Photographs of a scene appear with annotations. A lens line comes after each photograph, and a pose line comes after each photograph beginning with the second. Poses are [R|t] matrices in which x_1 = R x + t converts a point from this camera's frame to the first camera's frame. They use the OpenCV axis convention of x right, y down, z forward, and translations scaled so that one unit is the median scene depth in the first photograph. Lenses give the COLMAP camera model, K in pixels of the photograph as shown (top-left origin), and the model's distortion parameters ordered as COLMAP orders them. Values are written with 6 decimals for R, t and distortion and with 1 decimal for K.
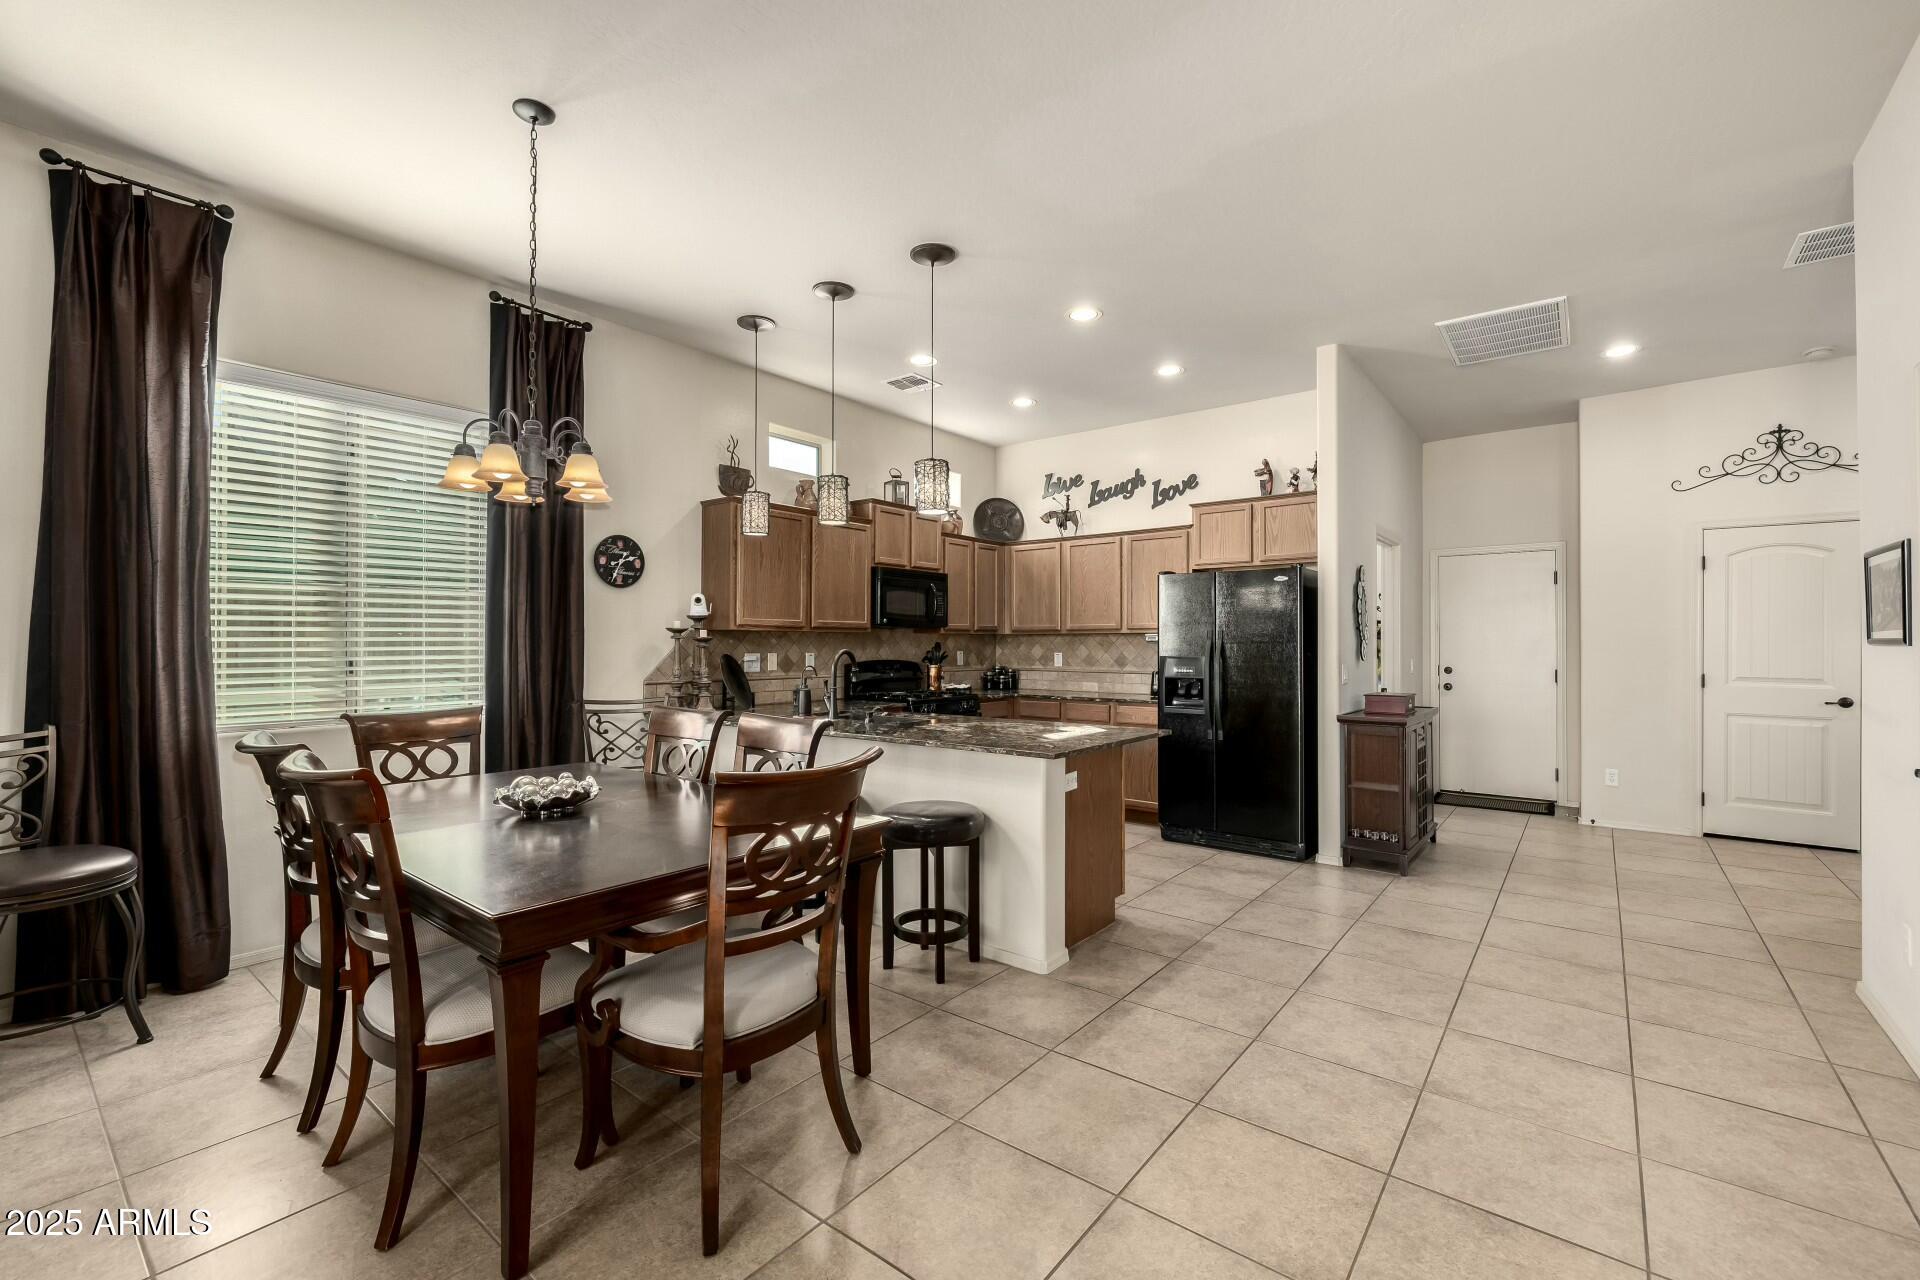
lens RADIAL K [[809.5, 0, 959.0], [0, 809.5, 640.5], [0, 0, 1]] dist [-0.000161, 0.000436]
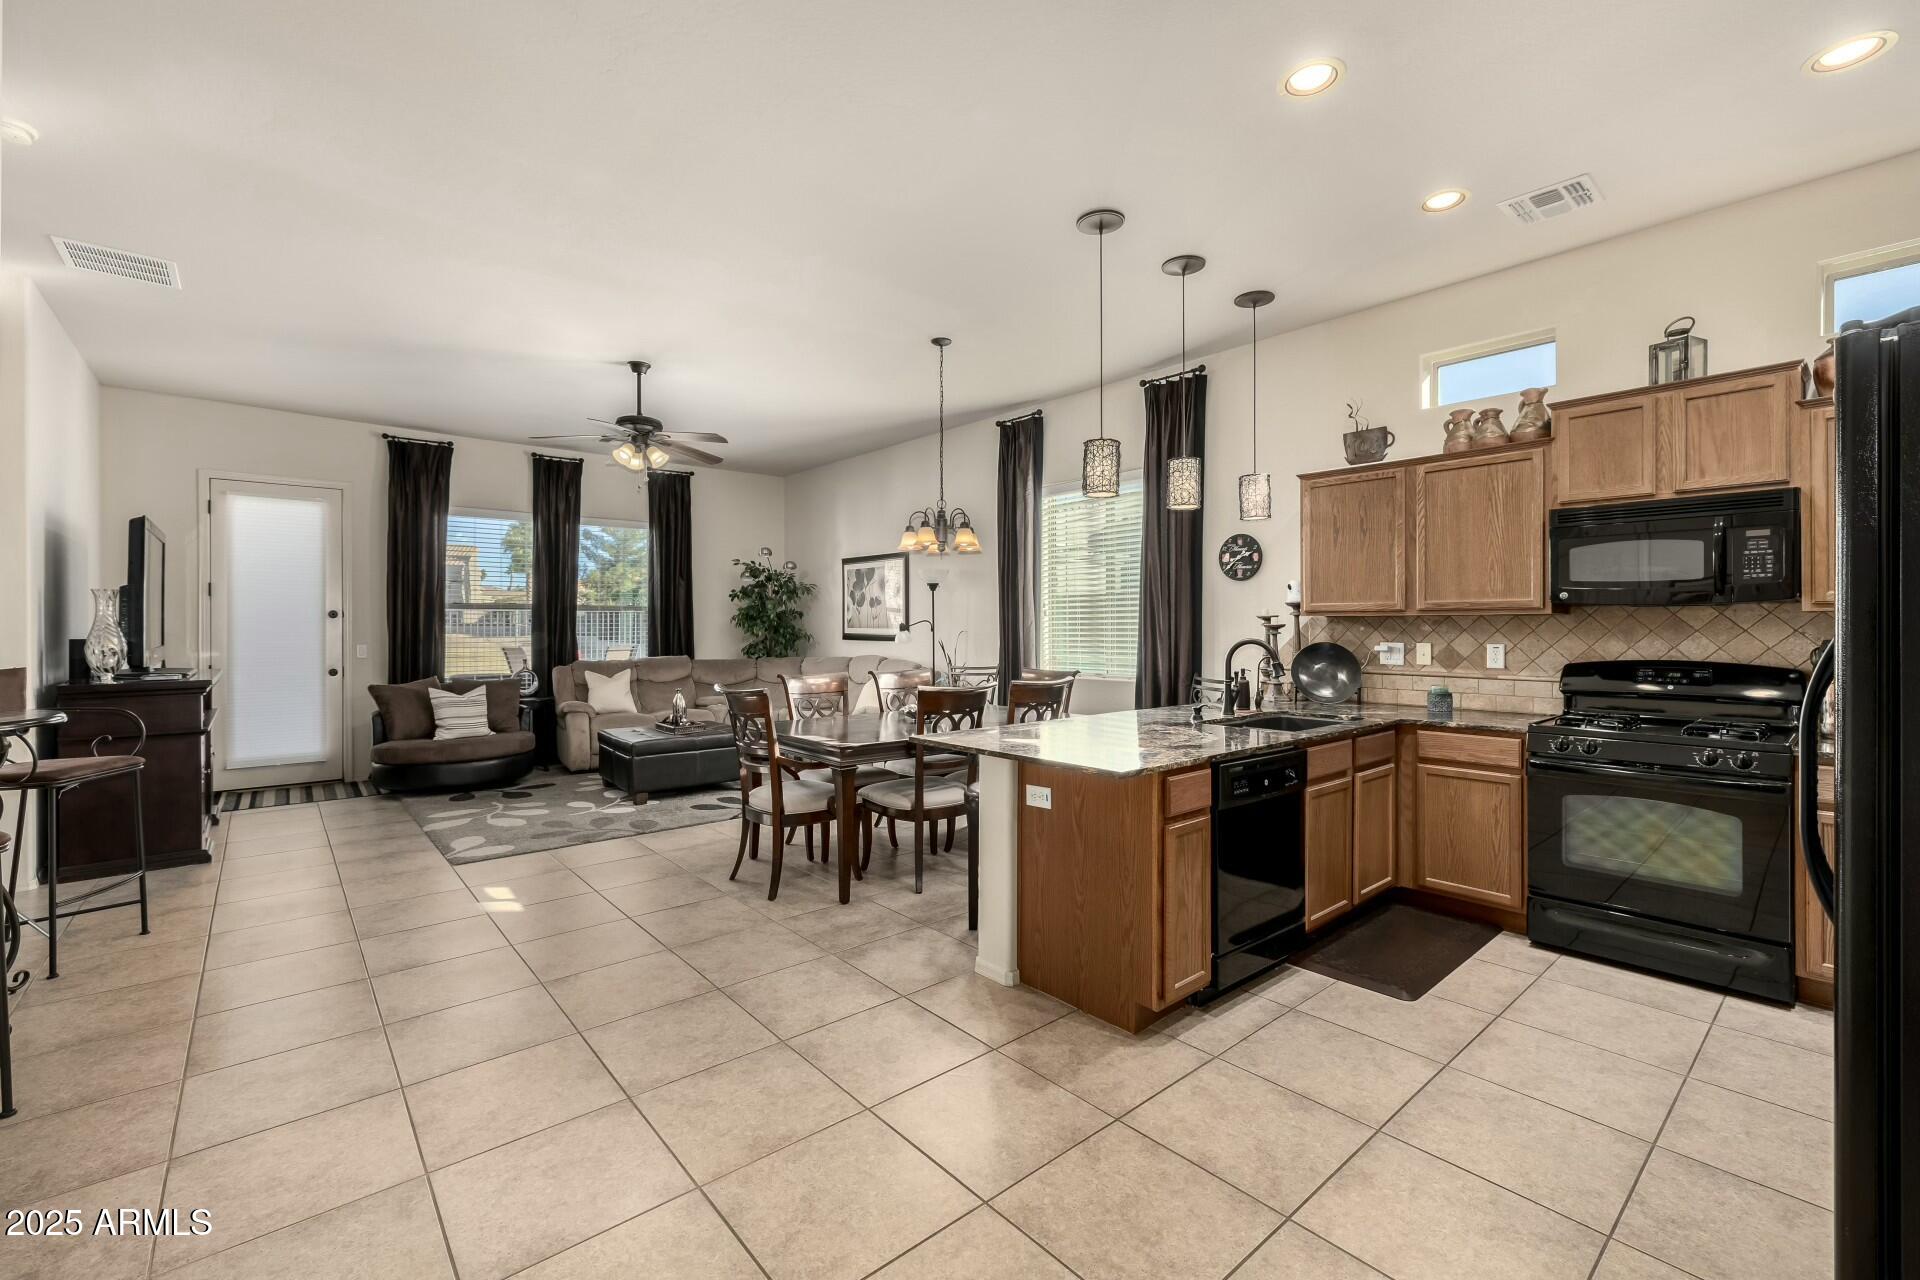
lens RADIAL K [[809.5, 0, 953.8], [0, 809.5, 627.6], [0, 0, 1]] dist [-0.000161, 0.000436]
pose [[-0.198222, 0.002333, -0.980154, 0.651875], [0.005645, 0.999983, 0.001239, -0.003356], [0.980141, -0.005287, -0.198232, 0.711357]]
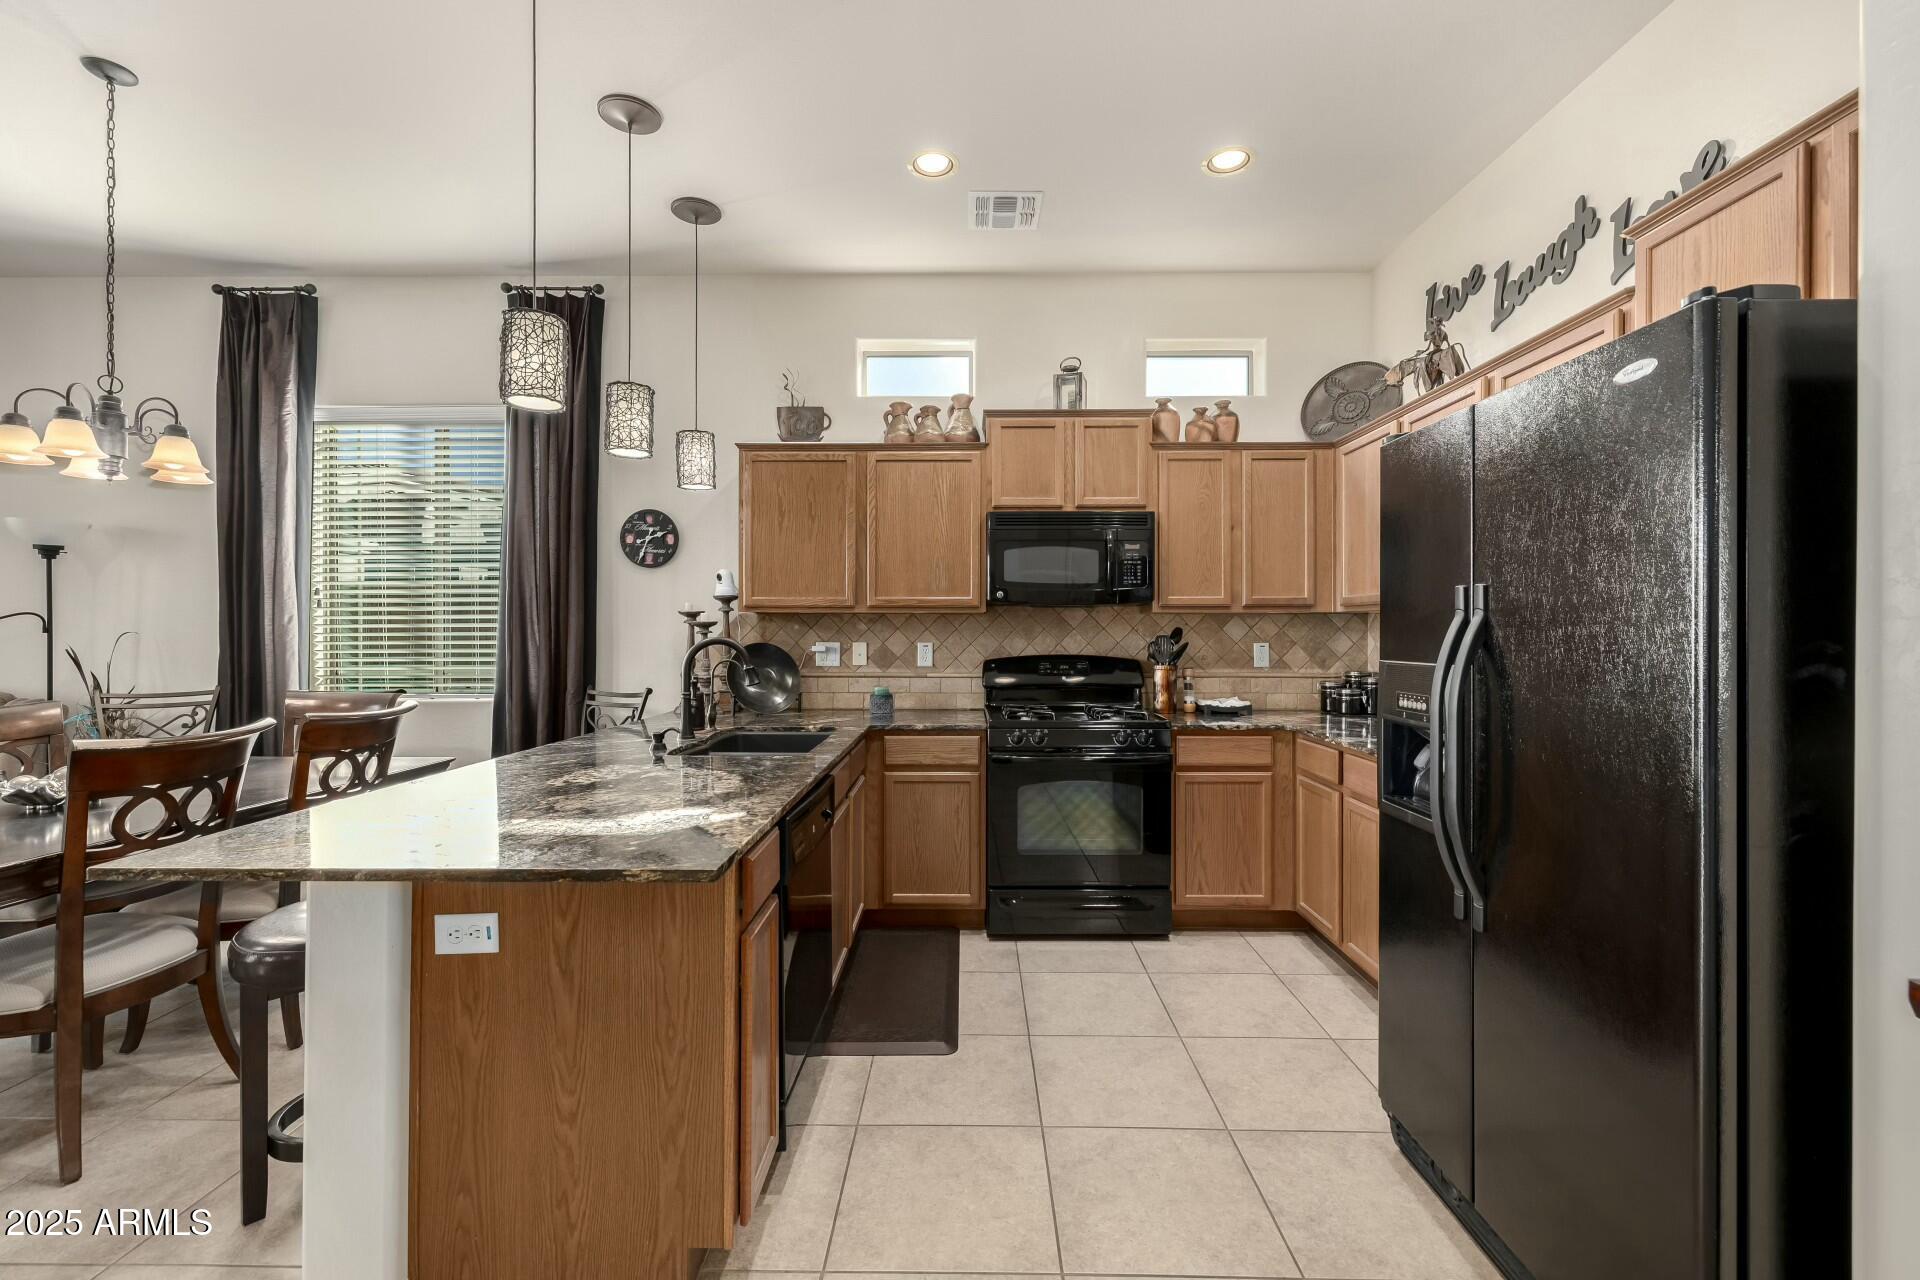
lens RADIAL K [[809.5, 0, 962.0], [0, 809.5, 634.2], [0, 0, 1]] dist [-0.000161, 0.000436]
pose [[0.608820, 0.002011, -0.793306, 0.433926], [0.002522, 0.999987, 0.004470, 0.004734], [0.793305, -0.004722, 0.608806, 0.621178]]
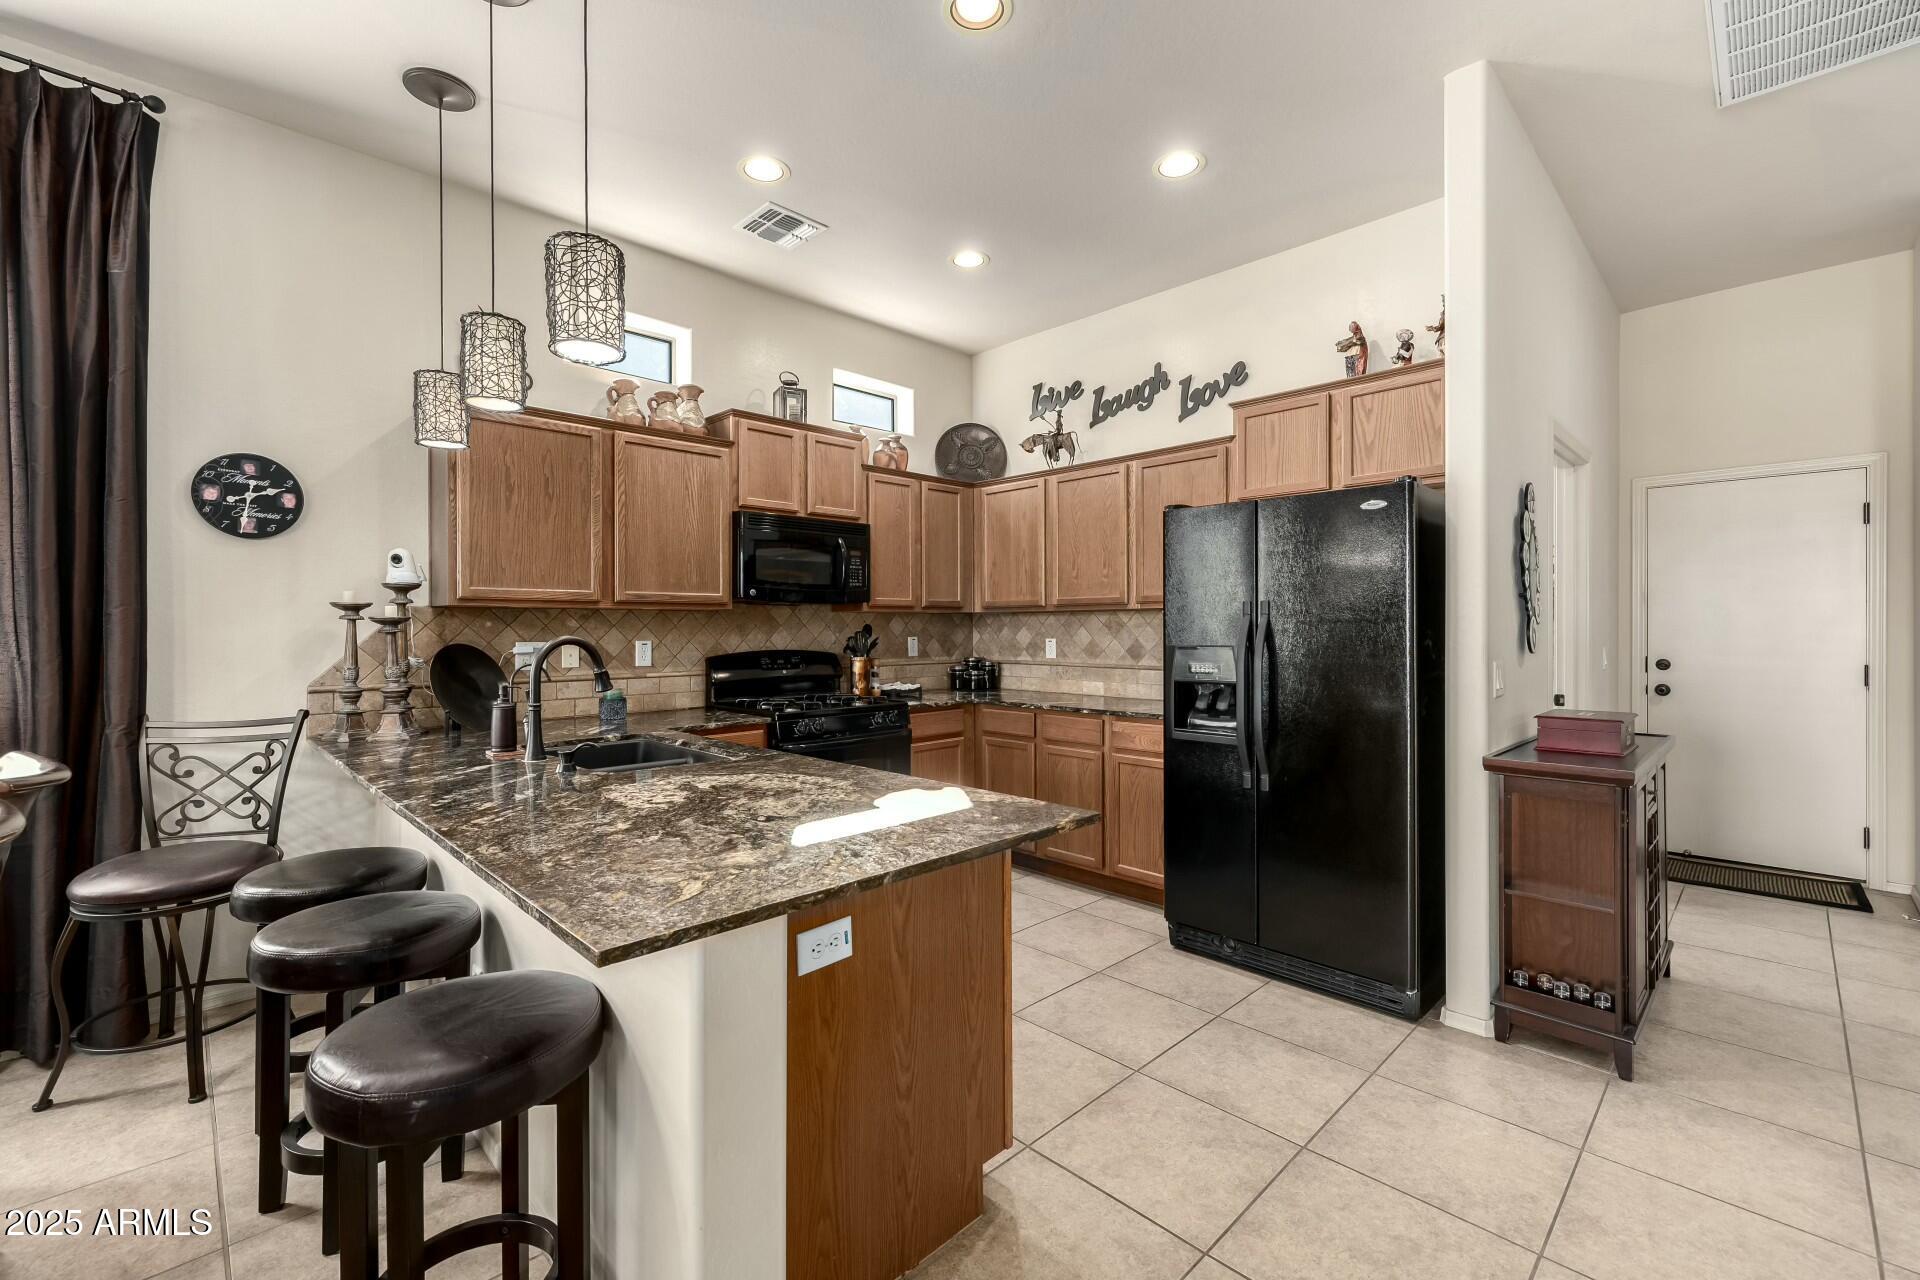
lens RADIAL K [[809.5, 0, 955.8], [0, 809.5, 633.5], [0, 0, 1]] dist [-0.000161, 0.000436]
pose [[0.991671, -0.003313, -0.128753, 0.171905], [0.004766, 0.999928, 0.010981, 0.003241], [0.128707, -0.011504, 0.991616, 0.384591]]
